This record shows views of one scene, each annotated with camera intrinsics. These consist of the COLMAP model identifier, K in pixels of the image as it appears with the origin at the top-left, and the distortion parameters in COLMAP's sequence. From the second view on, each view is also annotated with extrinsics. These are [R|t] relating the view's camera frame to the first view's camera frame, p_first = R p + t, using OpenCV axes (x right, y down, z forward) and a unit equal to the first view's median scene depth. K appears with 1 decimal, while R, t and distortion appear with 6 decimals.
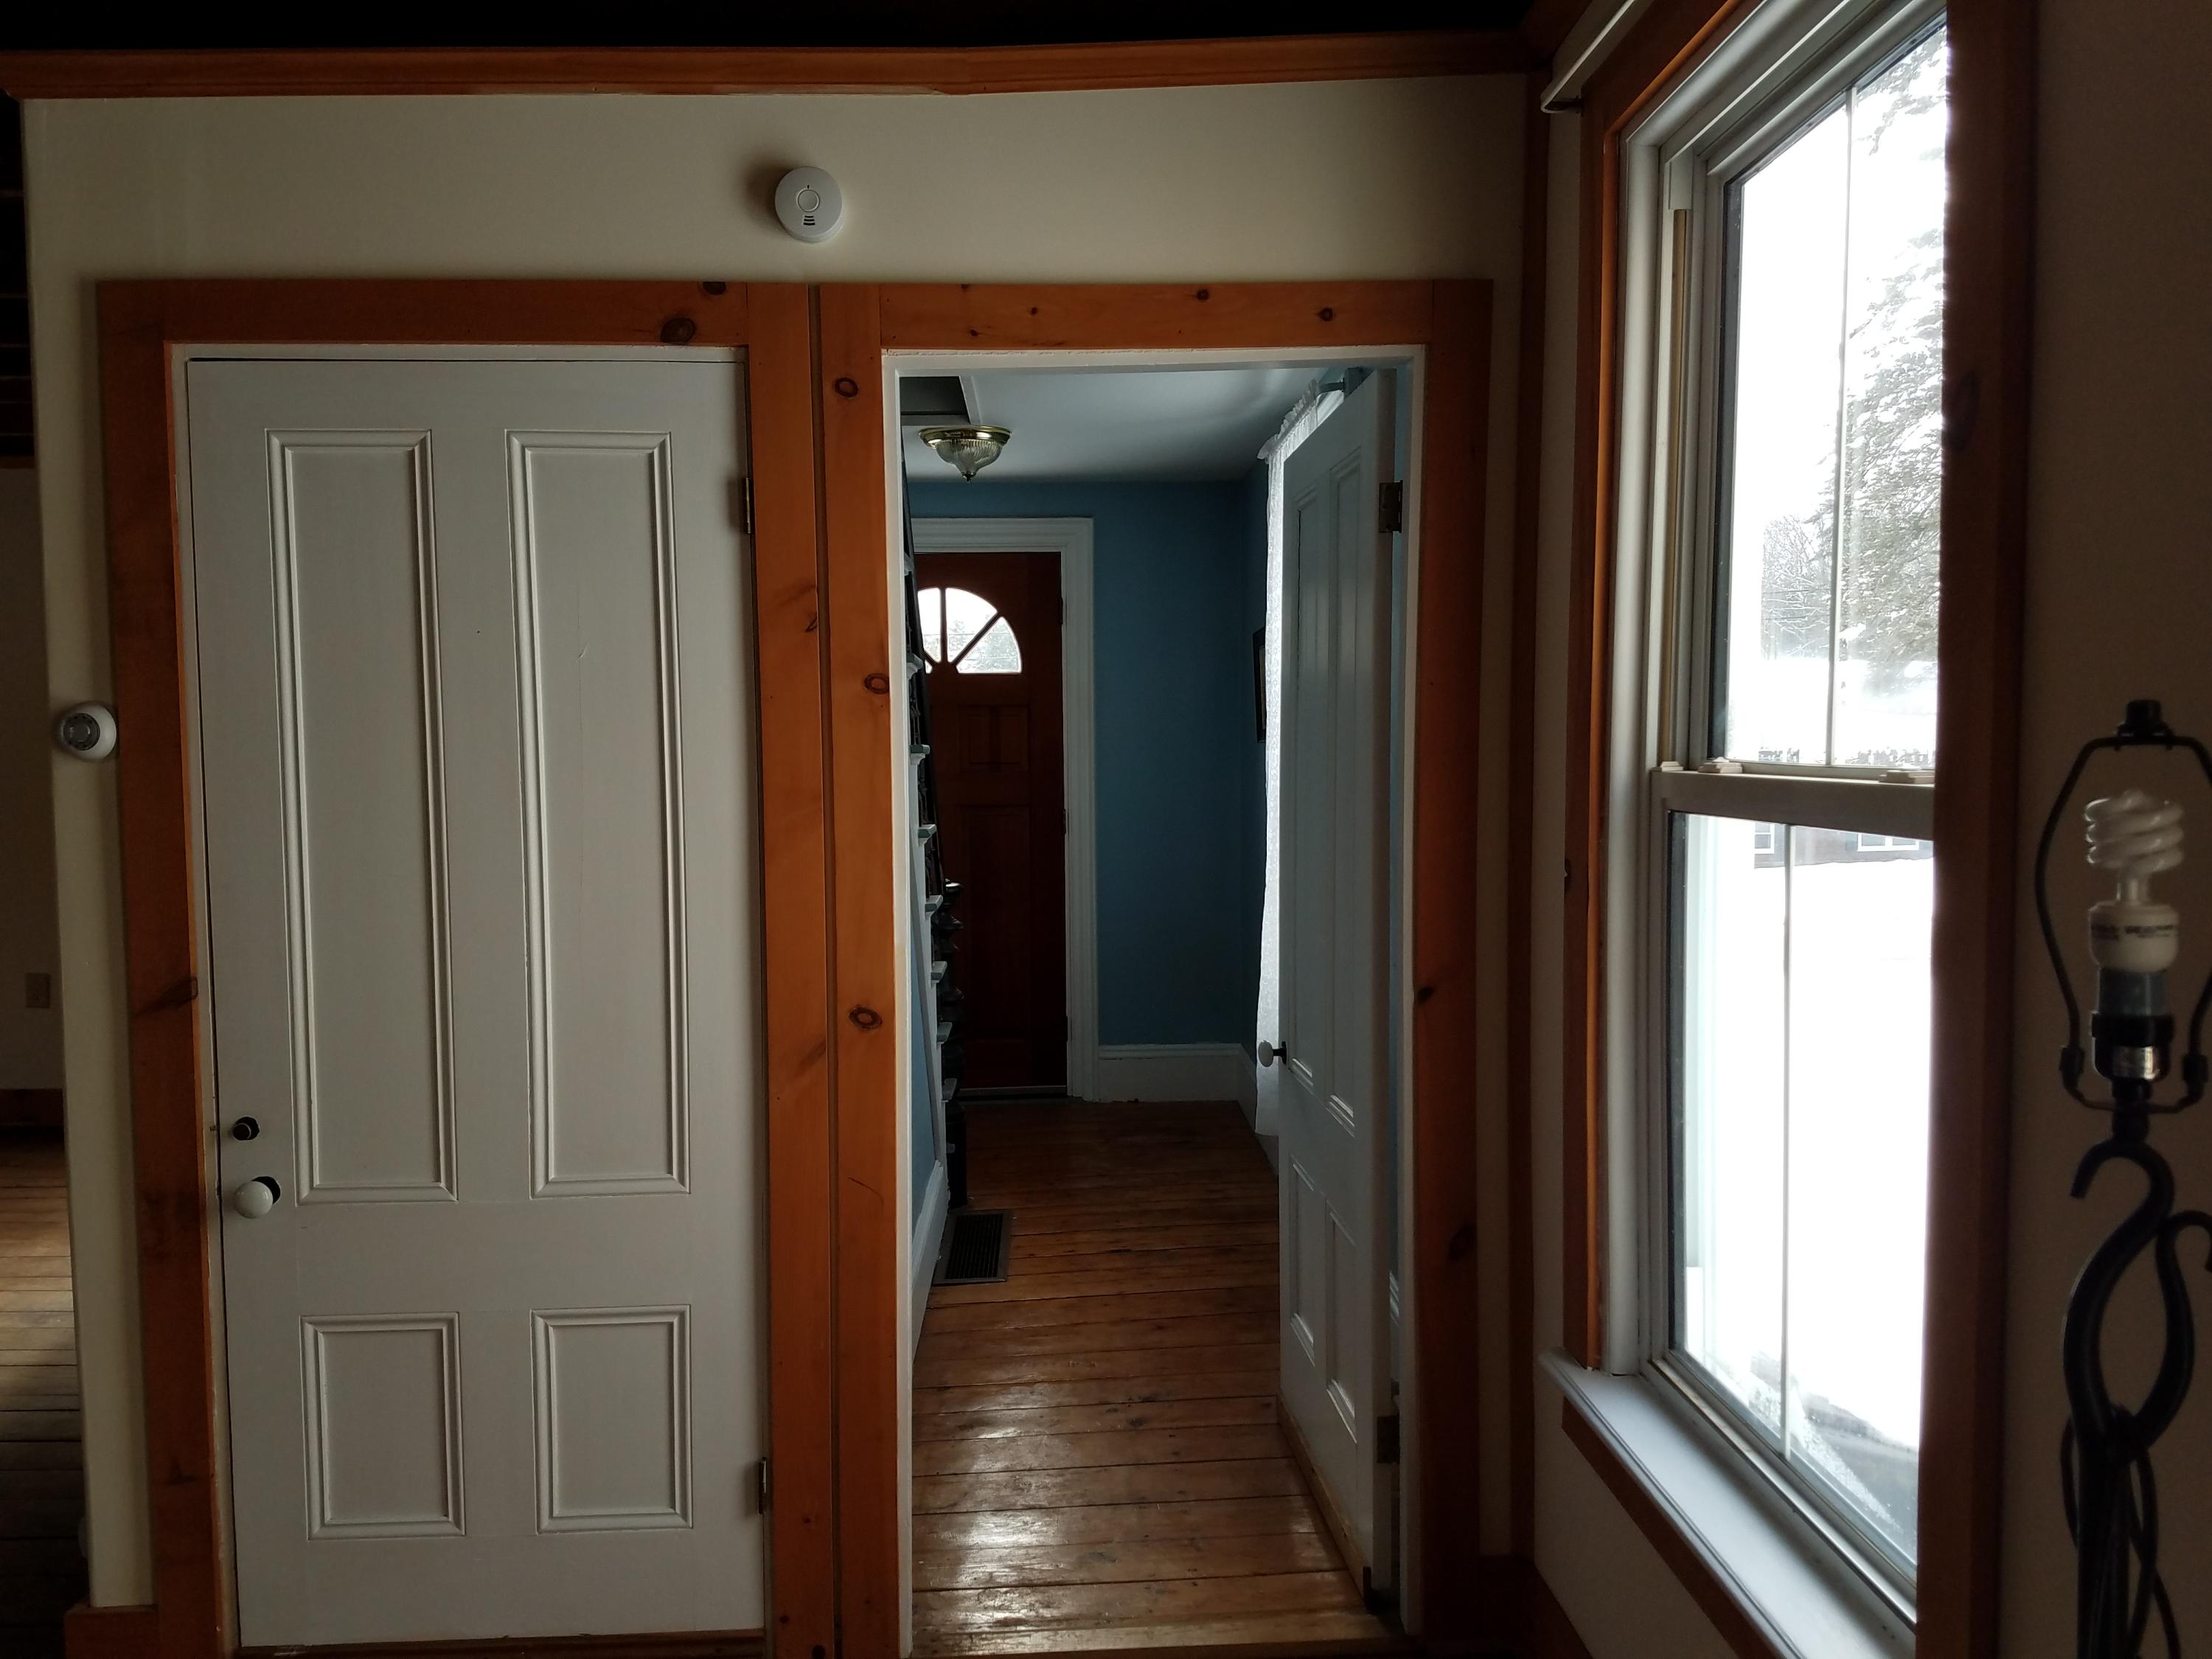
lens RADIAL K [[1660.5, 0, 1114.7], [0, 1660.5, 840.5], [0, 0, 1]] dist [0.034563, -0.044376]
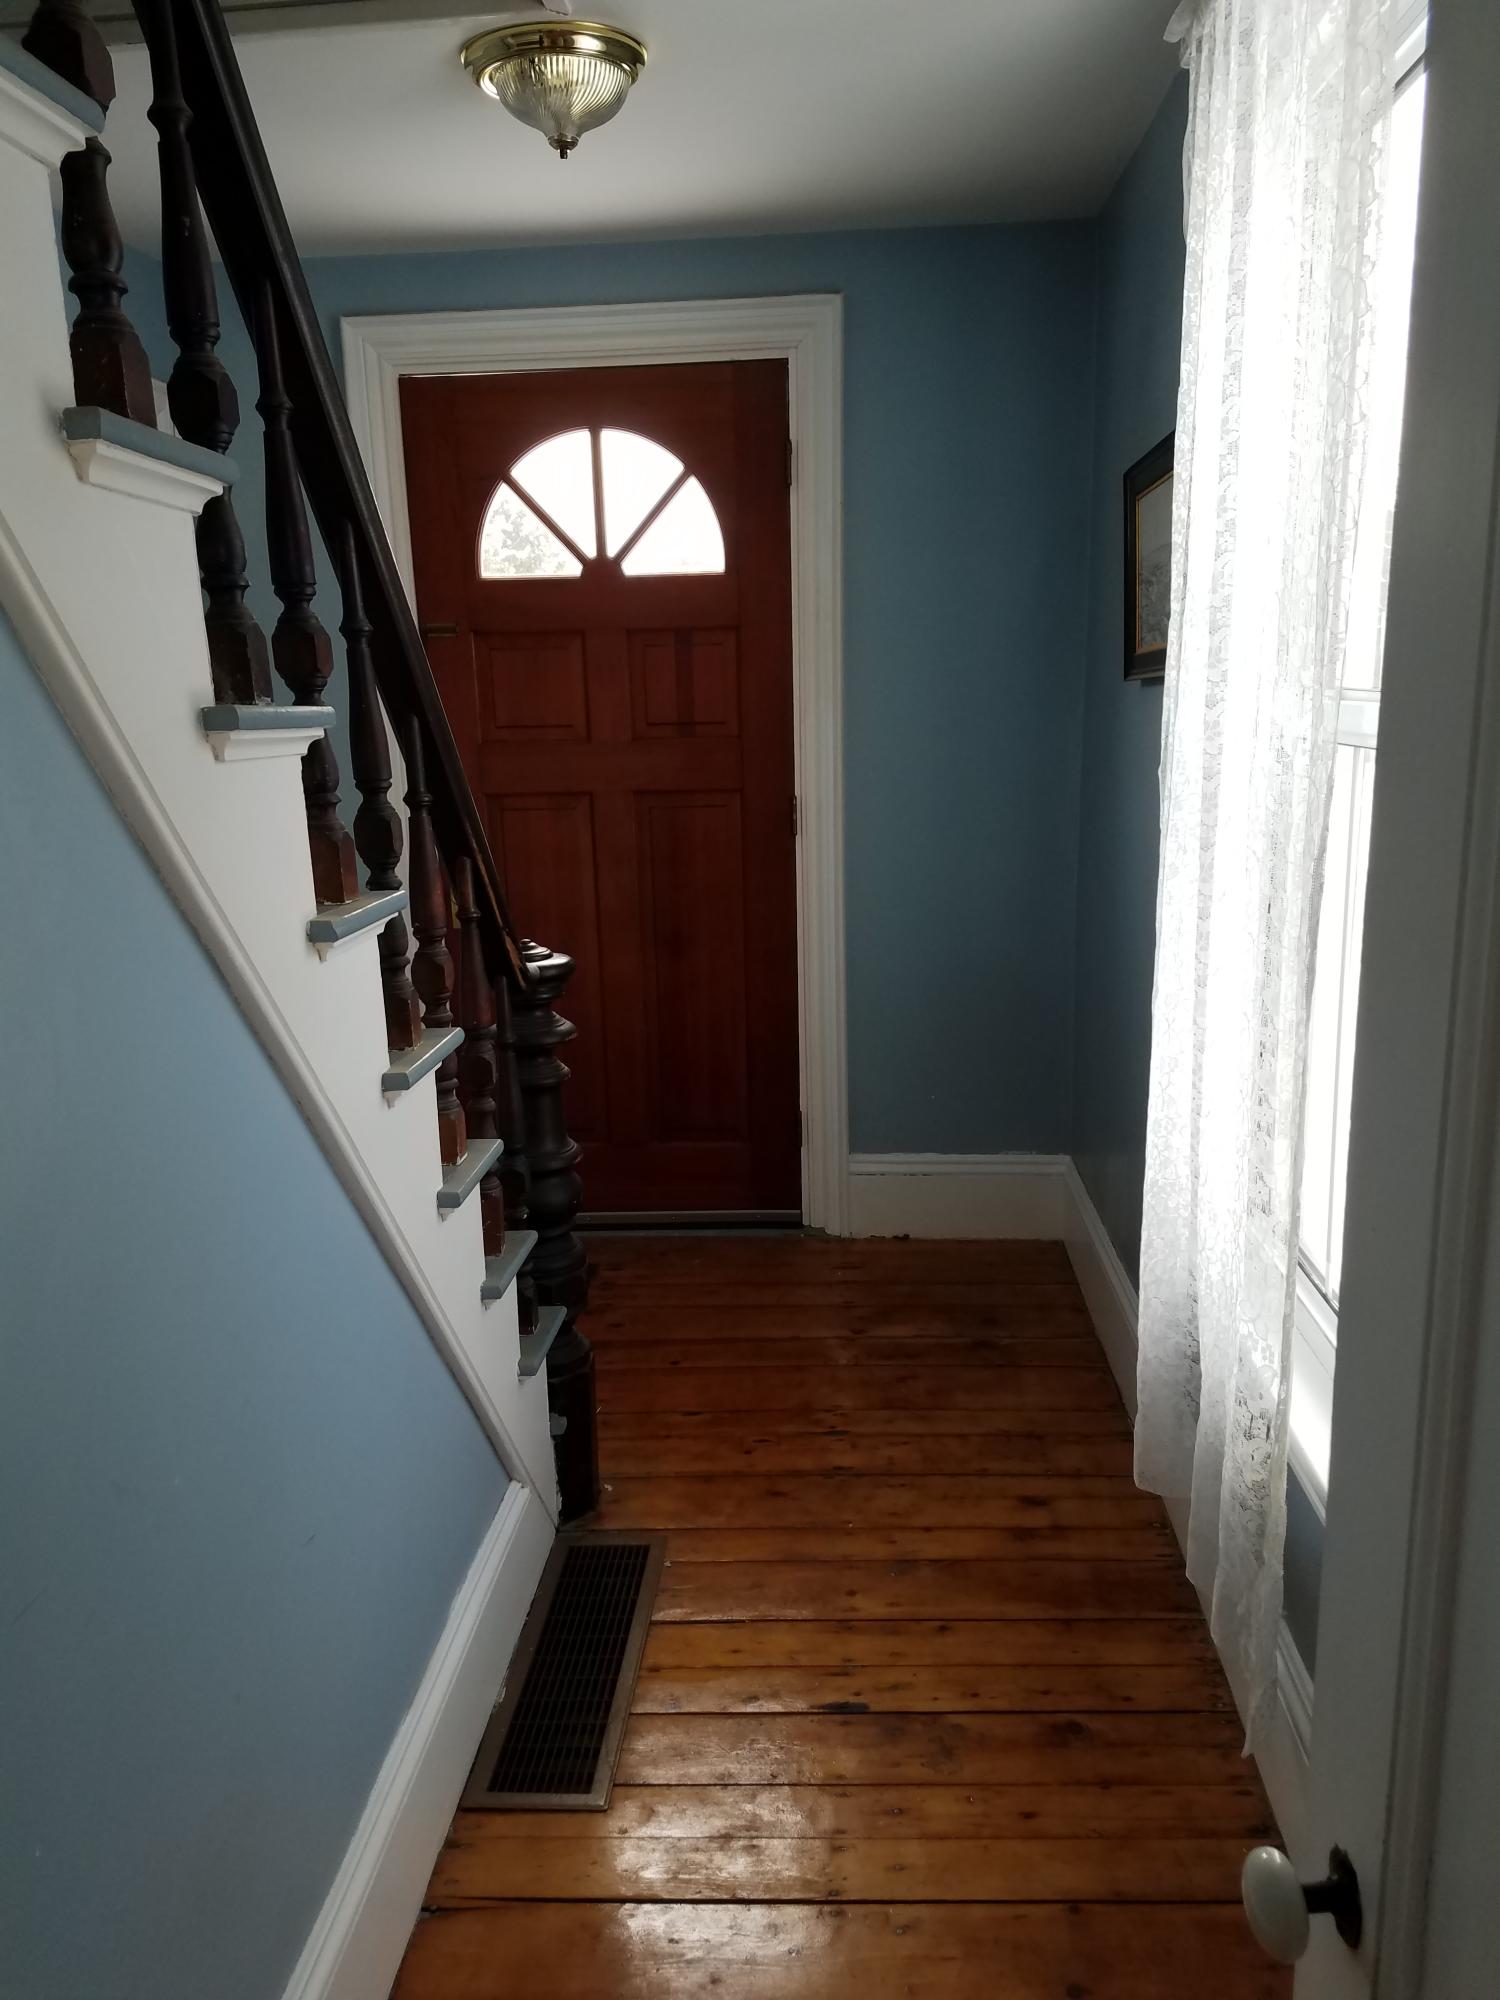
lens RADIAL K [[1501.4, 0, 694.8], [0, 1501.4, 1042.3], [0, 0, 1]] dist [0.034563, -0.044376]
pose [[0.989220, 0.010966, -0.146026, 0.016421], [0.014612, 0.984824, 0.172940, -0.025502], [0.145706, -0.173209, 0.974047, 0.424958]]
